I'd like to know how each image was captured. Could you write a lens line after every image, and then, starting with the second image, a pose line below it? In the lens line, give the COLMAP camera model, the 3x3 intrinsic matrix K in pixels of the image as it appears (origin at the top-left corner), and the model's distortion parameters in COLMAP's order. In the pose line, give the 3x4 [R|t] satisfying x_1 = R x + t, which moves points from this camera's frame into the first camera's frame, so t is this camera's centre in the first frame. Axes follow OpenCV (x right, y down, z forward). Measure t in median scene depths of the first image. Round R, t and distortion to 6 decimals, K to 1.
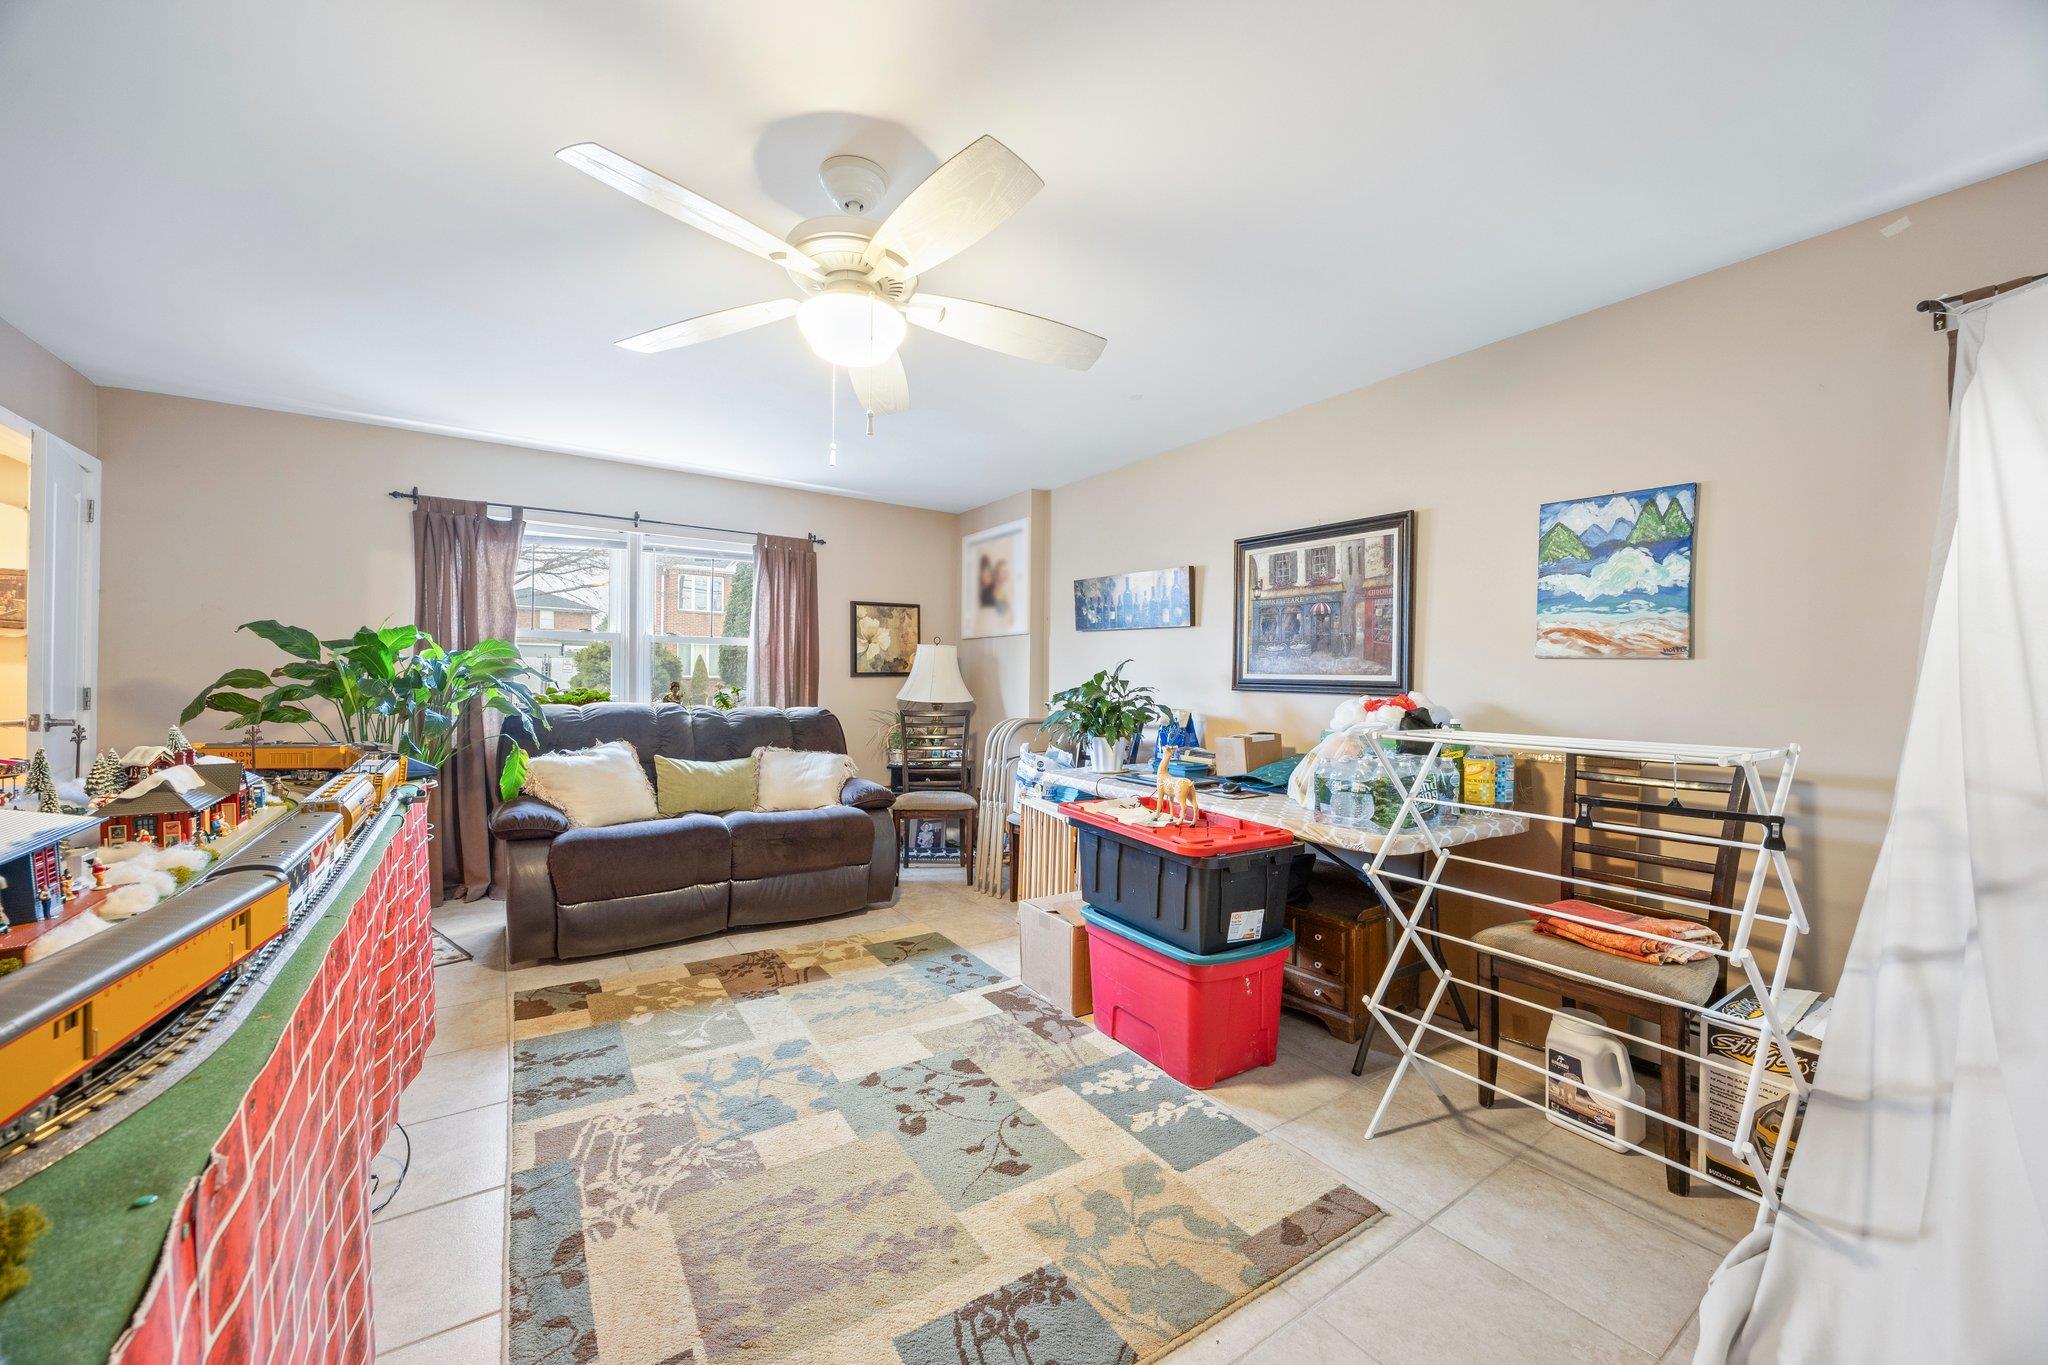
lens RADIAL K [[781.8, 0, 1027.9], [0, 781.8, 683.1], [0, 0, 1]] dist [-0.006890, 0.000011]
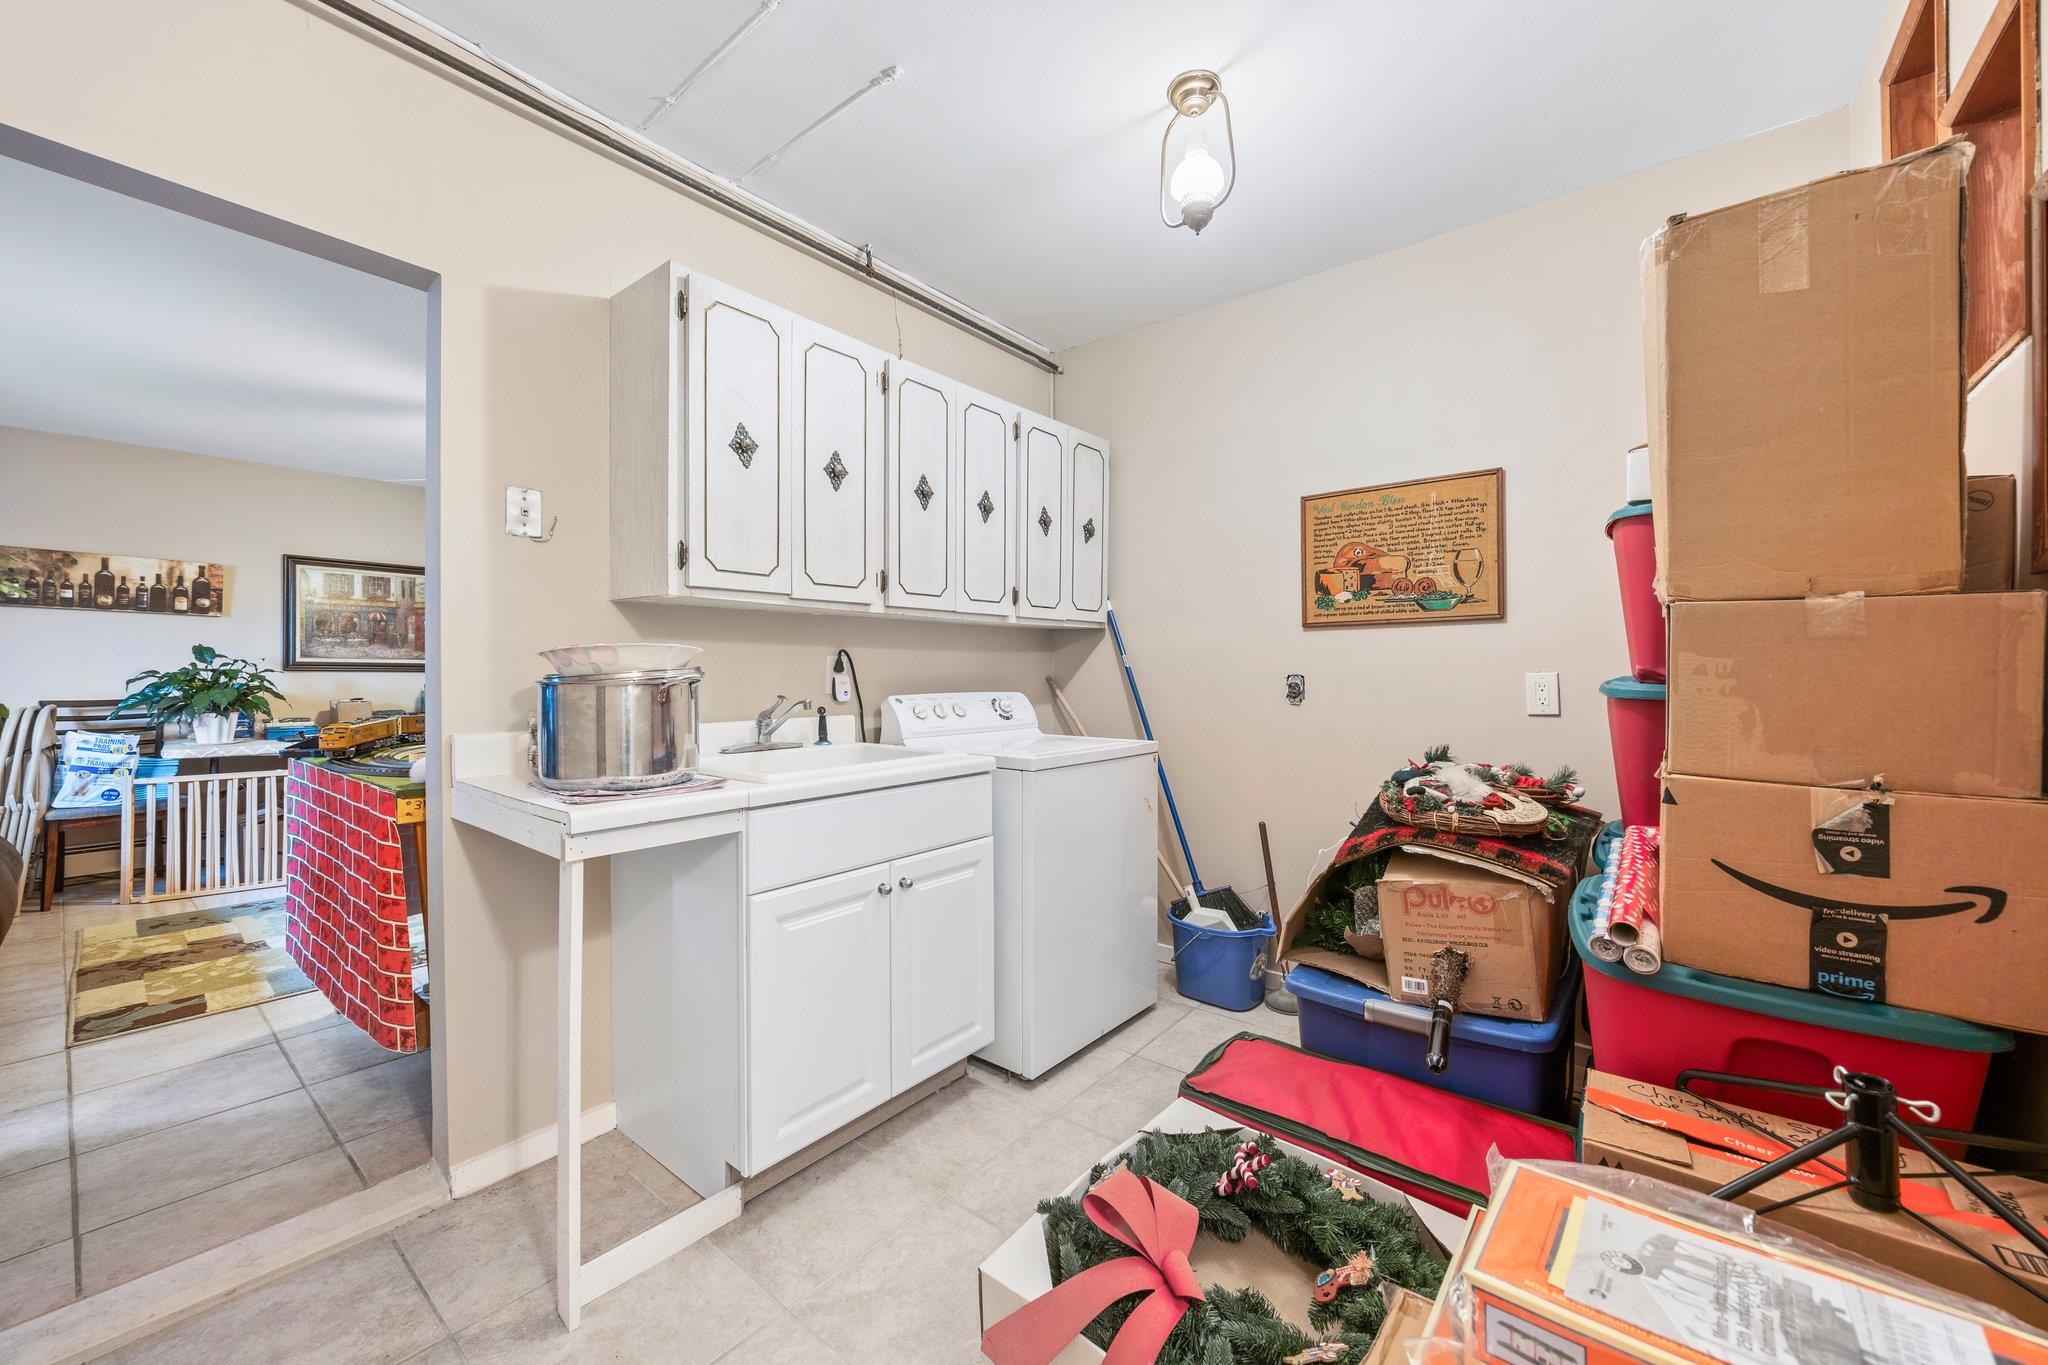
lens RADIAL K [[781.8, 0, 1025.1], [0, 781.8, 671.2], [0, 0, 1]] dist [-0.006890, 0.000011]
pose [[-0.294445, -0.013626, 0.955571, -1.438856], [-0.000311, 0.999900, 0.014162, -0.009121], [-0.955668, 0.003873, -0.294420, 0.225348]]
